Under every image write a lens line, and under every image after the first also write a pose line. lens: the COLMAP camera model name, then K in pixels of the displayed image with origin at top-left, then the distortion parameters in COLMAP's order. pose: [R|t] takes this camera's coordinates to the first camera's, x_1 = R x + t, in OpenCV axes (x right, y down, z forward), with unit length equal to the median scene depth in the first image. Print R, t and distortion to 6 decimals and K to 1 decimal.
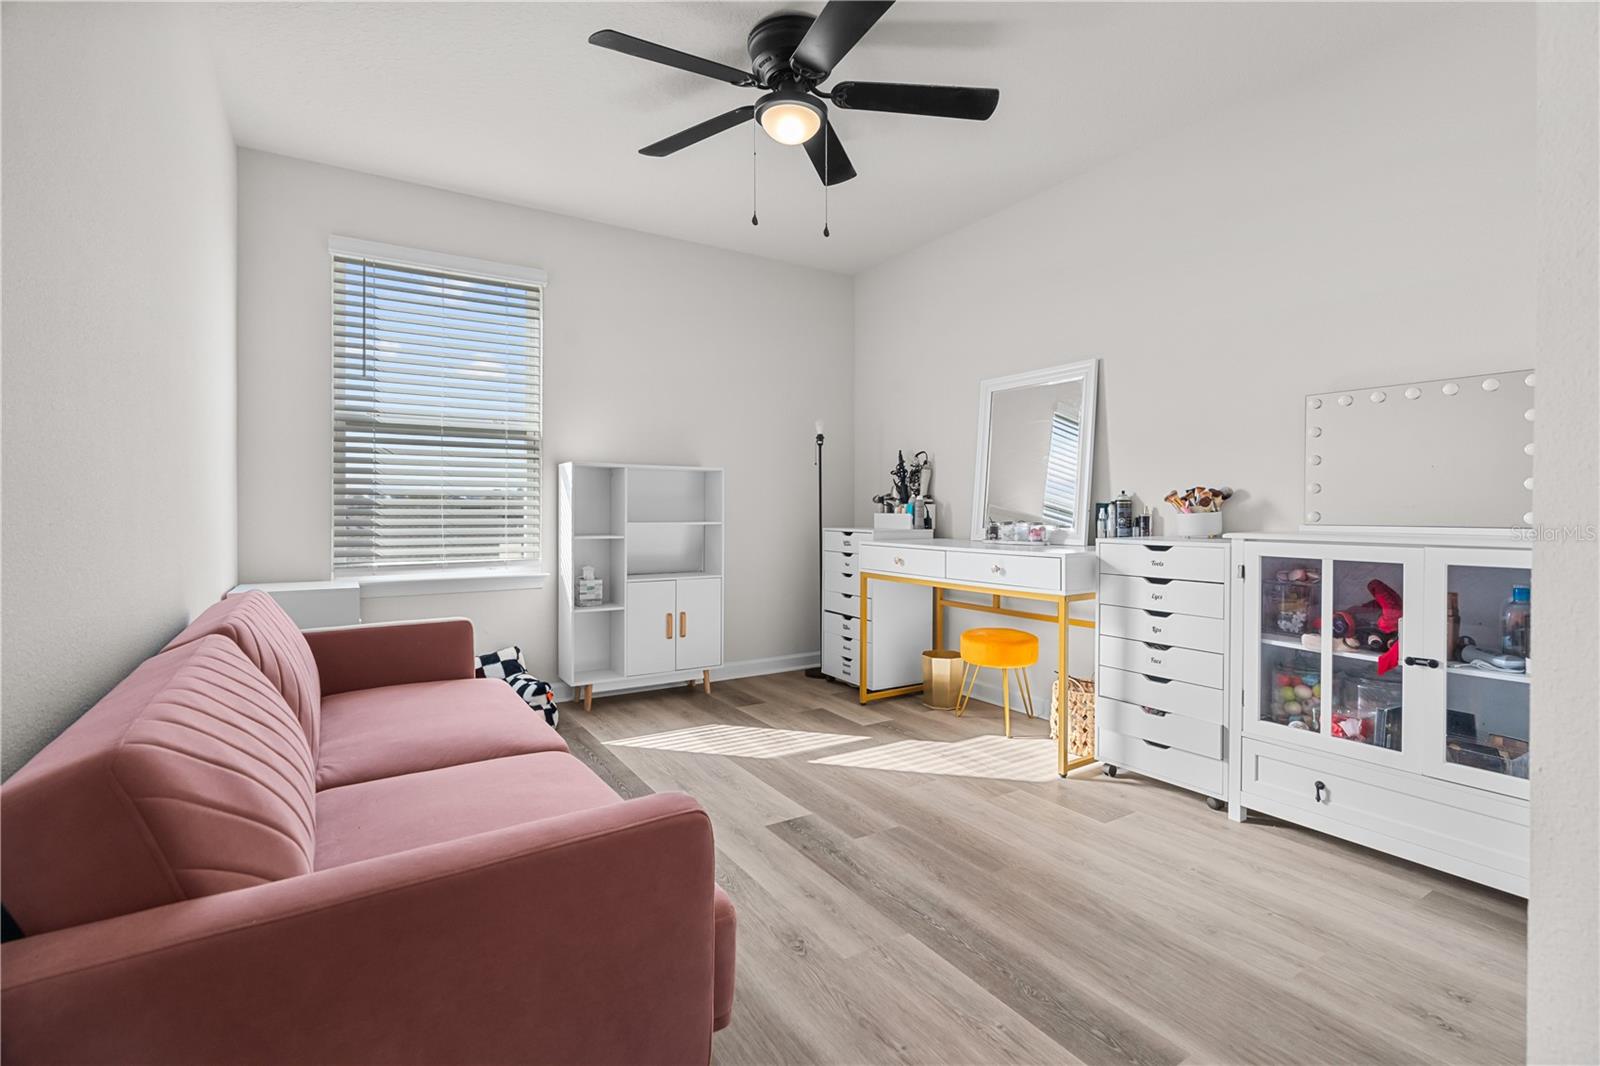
lens RADIAL K [[734.2, 0, 796.8], [0, 734.2, 522.0], [0, 0, 1]] dist [-0.007400, 0.003616]
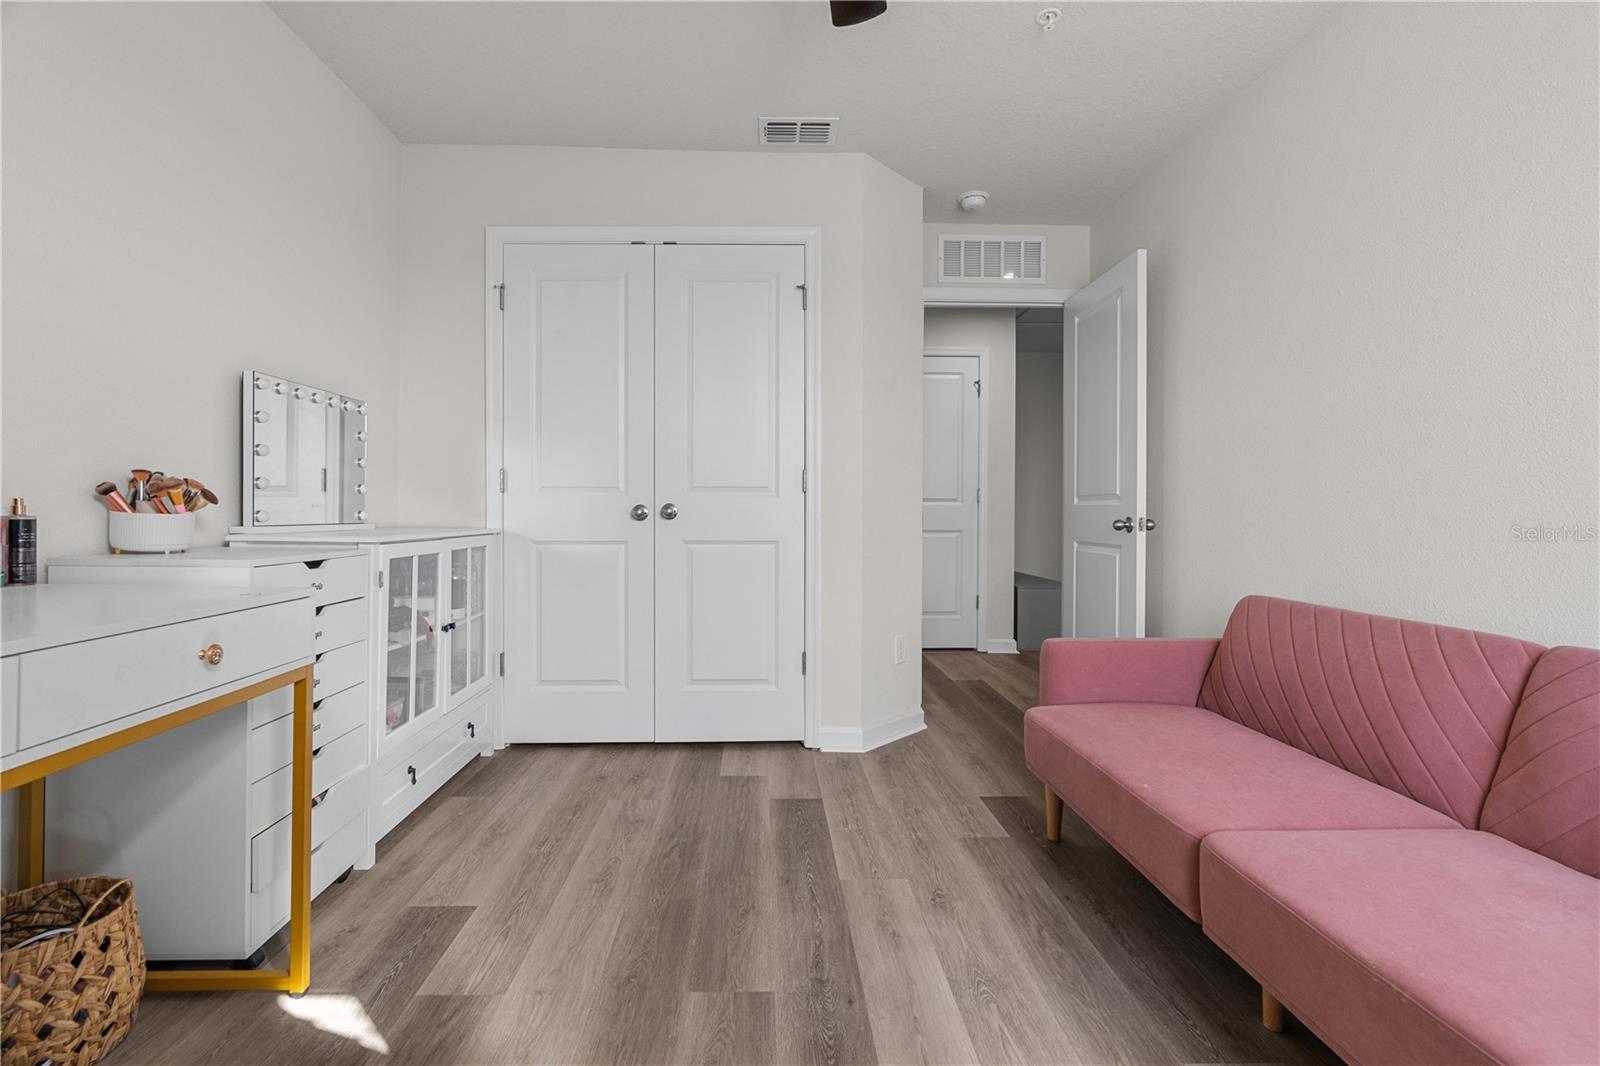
lens RADIAL K [[734.2, 0, 789.6], [0, 734.2, 517.9], [0, 0, 1]] dist [-0.007400, 0.003616]
pose [[-0.865790, -0.010893, 0.500289, -0.320515], [-0.000820, 0.999793, 0.020351, -0.027960], [-0.500407, 0.017209, -0.865619, 1.859750]]
